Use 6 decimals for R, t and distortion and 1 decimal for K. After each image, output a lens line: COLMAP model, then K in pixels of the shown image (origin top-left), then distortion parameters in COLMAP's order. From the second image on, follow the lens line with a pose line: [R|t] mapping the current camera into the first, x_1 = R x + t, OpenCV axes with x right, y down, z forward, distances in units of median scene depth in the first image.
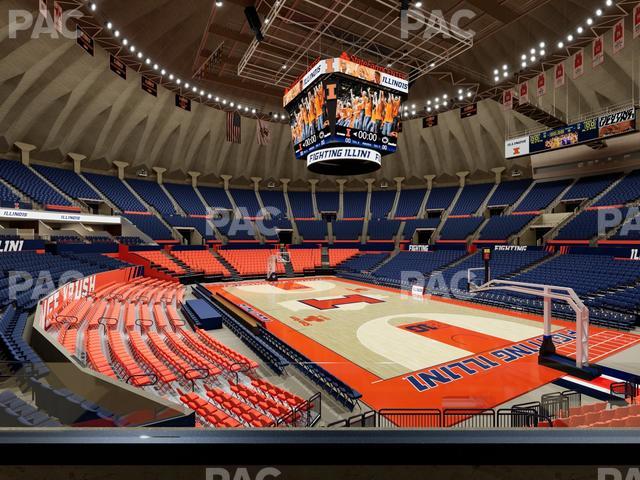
lens RADIAL K [[320.8, 0, 319.9], [0, 320.8, 241.2], [0, 0, 1]] dist [0.000783, -0.000165]
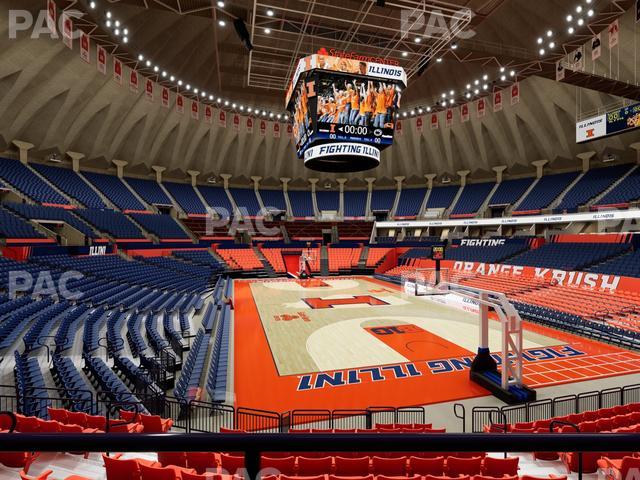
lens RADIAL K [[320.8, 0, 320.9], [0, 320.8, 240.6], [0, 0, 1]] dist [0.000783, -0.000165]
pose [[0.965476, 0.000186, -0.260492, 0.294772], [-0.000947, 0.999996, -0.002796, 0.008326], [0.260490, 0.002946, 0.965472, 0.039594]]
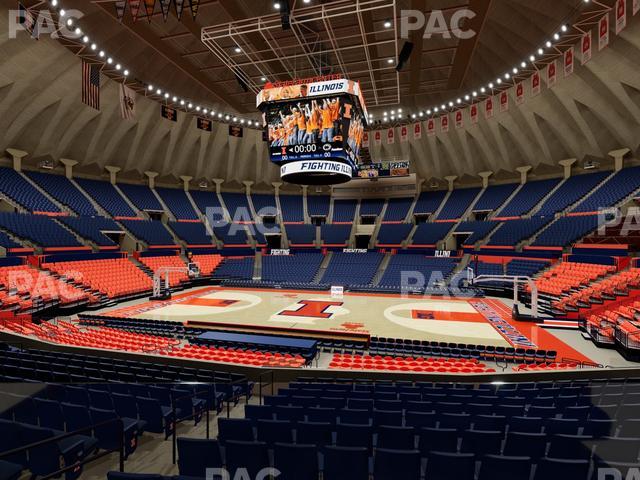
lens RADIAL K [[320.8, 0, 319.4], [0, 320.8, 240.3], [0, 0, 1]] dist [0.000783, -0.000165]
pose [[0.703967, 0.001042, -0.710232, 0.898524], [-0.002877, 0.999995, -0.001384, -0.031659], [0.710227, 0.003018, 0.703967, 0.305239]]
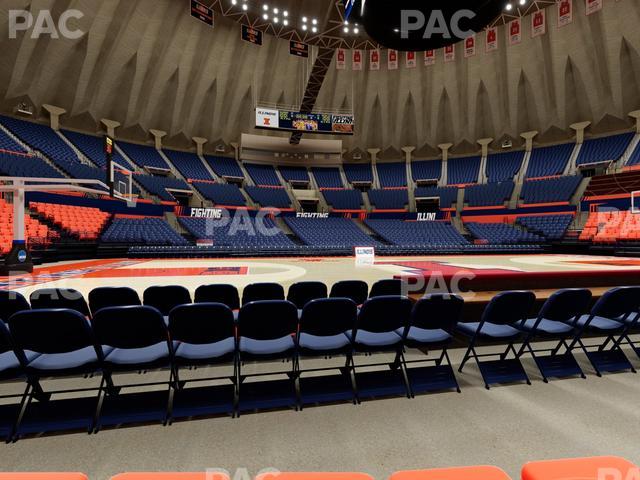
lens RADIAL K [[320.8, 0, 320.4], [0, 320.8, 239.7], [0, 0, 1]] dist [0.000783, -0.000165]
pose [[0.950337, -0.000039, -0.311221, 0.069890], [-0.001379, 0.999990, -0.004336, 0.162166], [0.311218, 0.004550, 0.950328, 0.494243]]
